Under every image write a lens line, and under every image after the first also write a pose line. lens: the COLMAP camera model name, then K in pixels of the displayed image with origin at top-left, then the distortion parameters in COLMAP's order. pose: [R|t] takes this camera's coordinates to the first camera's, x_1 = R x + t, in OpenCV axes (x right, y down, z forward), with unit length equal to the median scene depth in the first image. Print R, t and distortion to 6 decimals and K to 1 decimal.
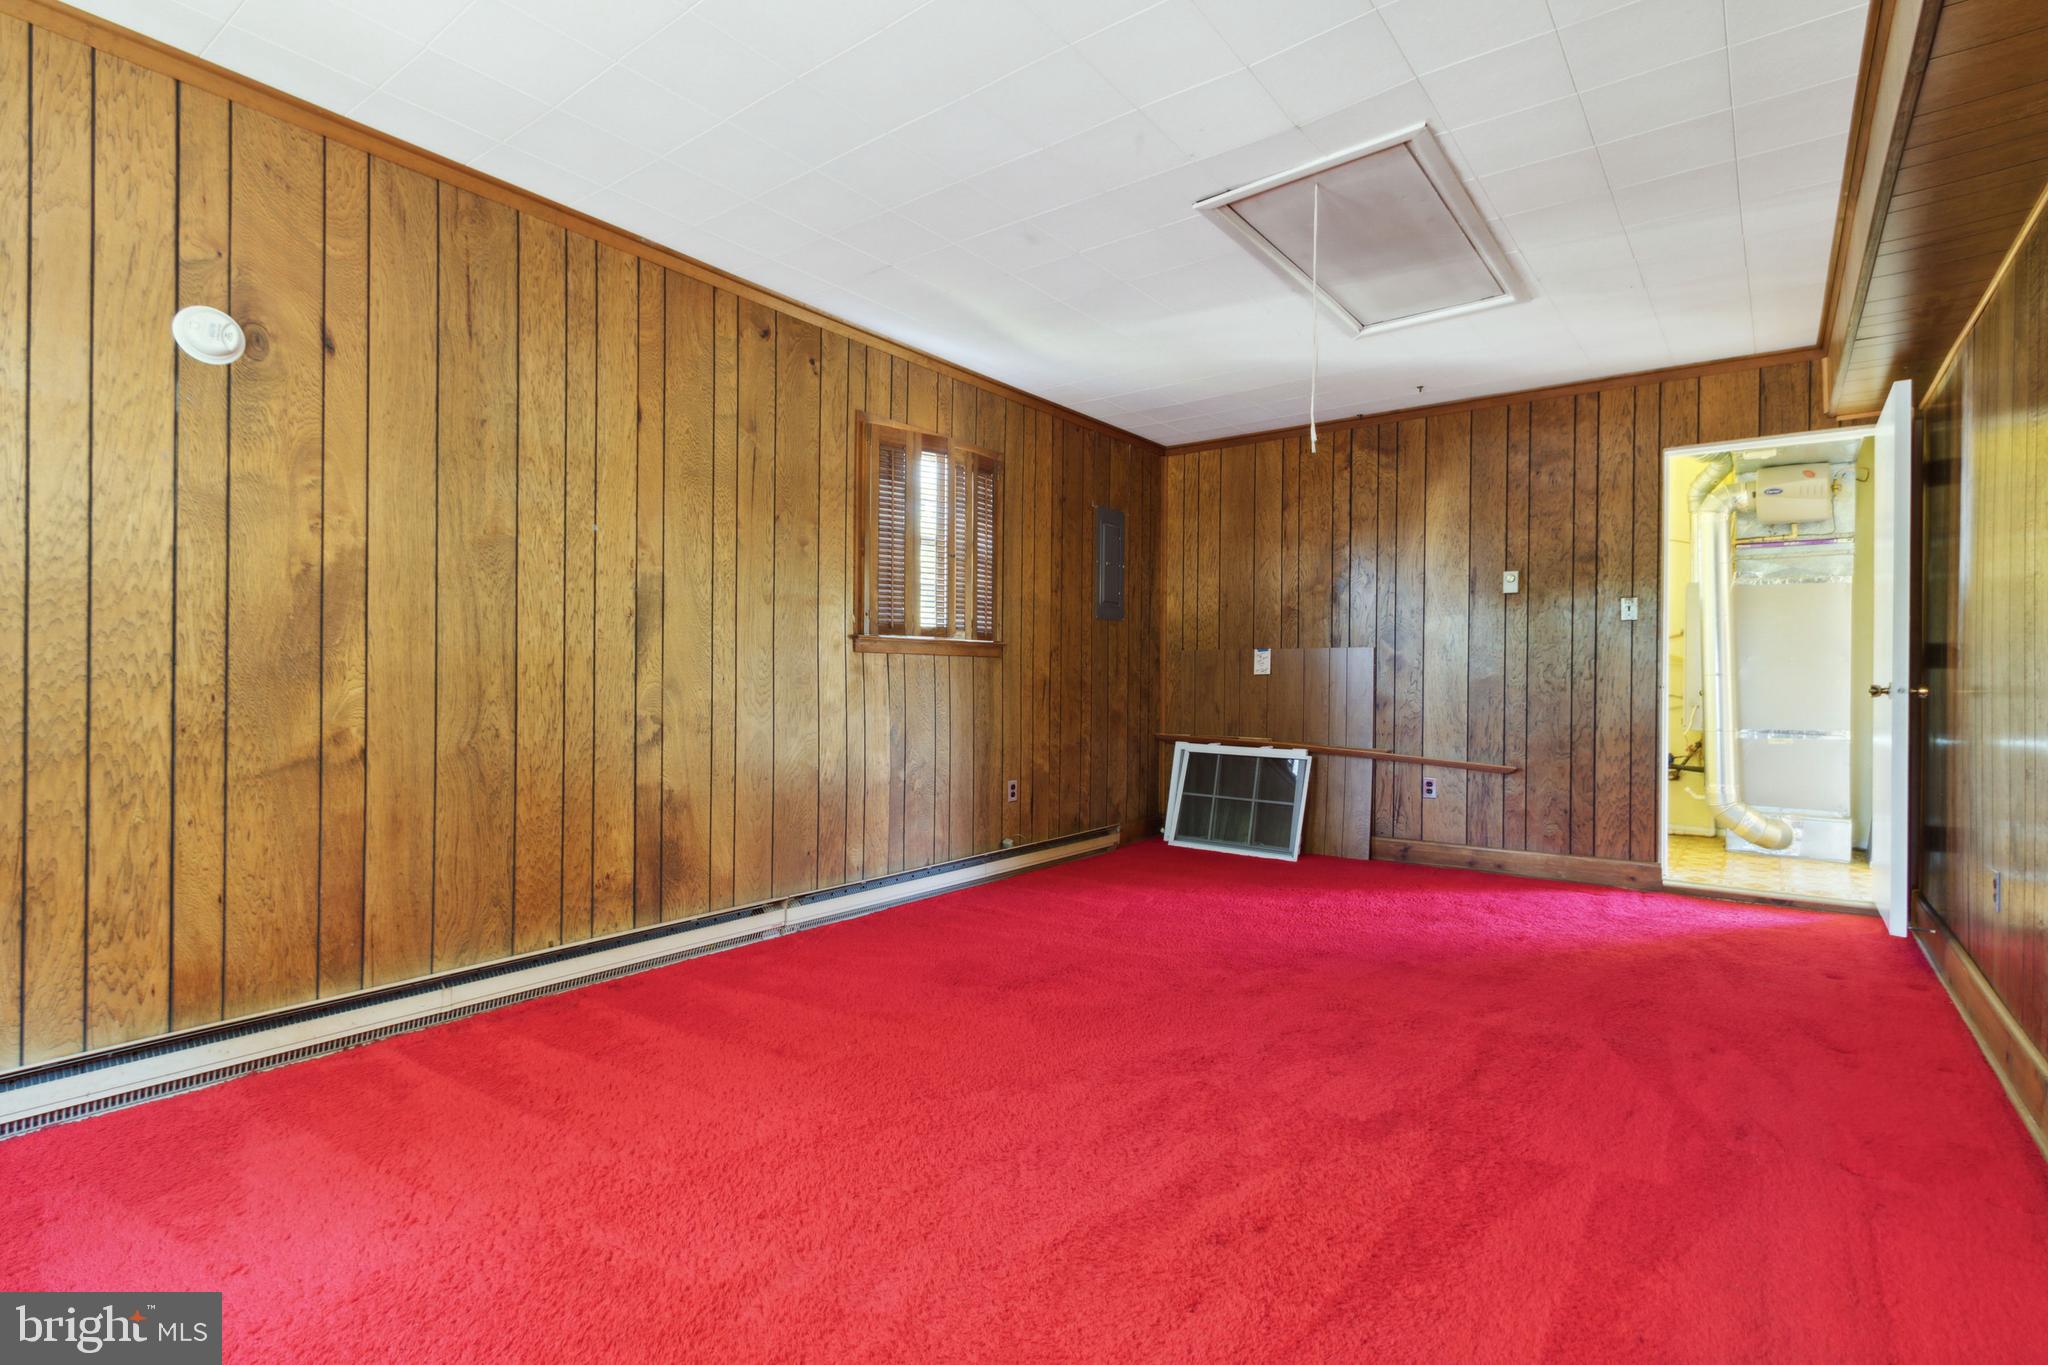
lens RADIAL K [[958.2, 0, 1013.5], [0, 958.2, 691.2], [0, 0, 1]] dist [0.000111, 0.000308]
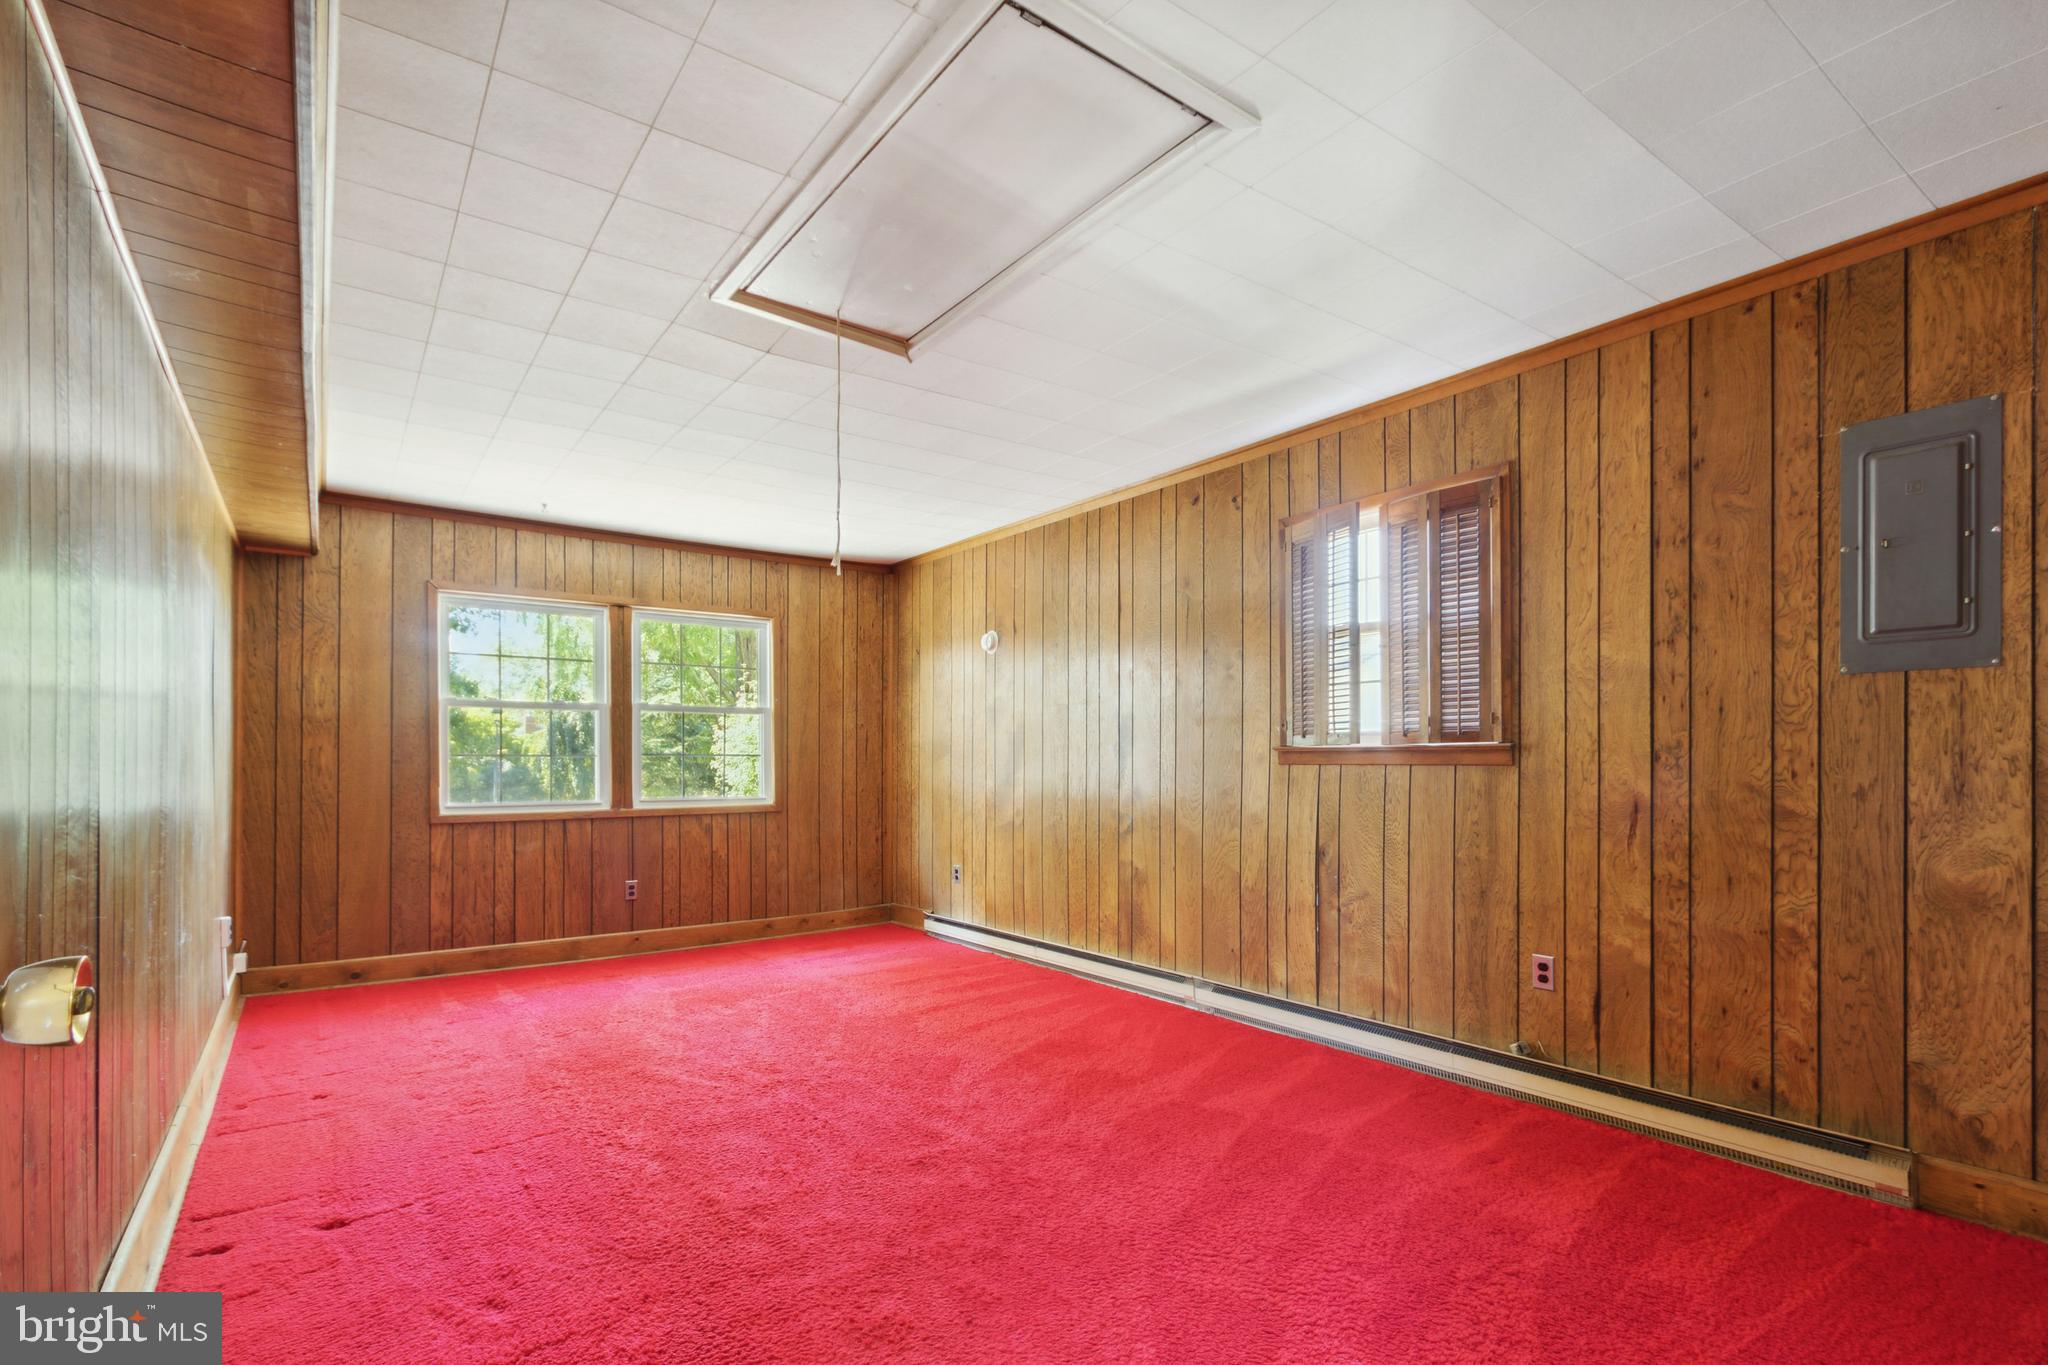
lens RADIAL K [[974.2, 0, 1023.7], [0, 974.2, 757.4], [0, 0, 1]] dist [-0.001036, -0.000110]
pose [[-0.273807, -0.006037, -0.961766, 0.874681], [-0.007128, 0.999966, -0.004247, -0.042065], [0.961758, 0.005692, -0.273840, 1.022018]]
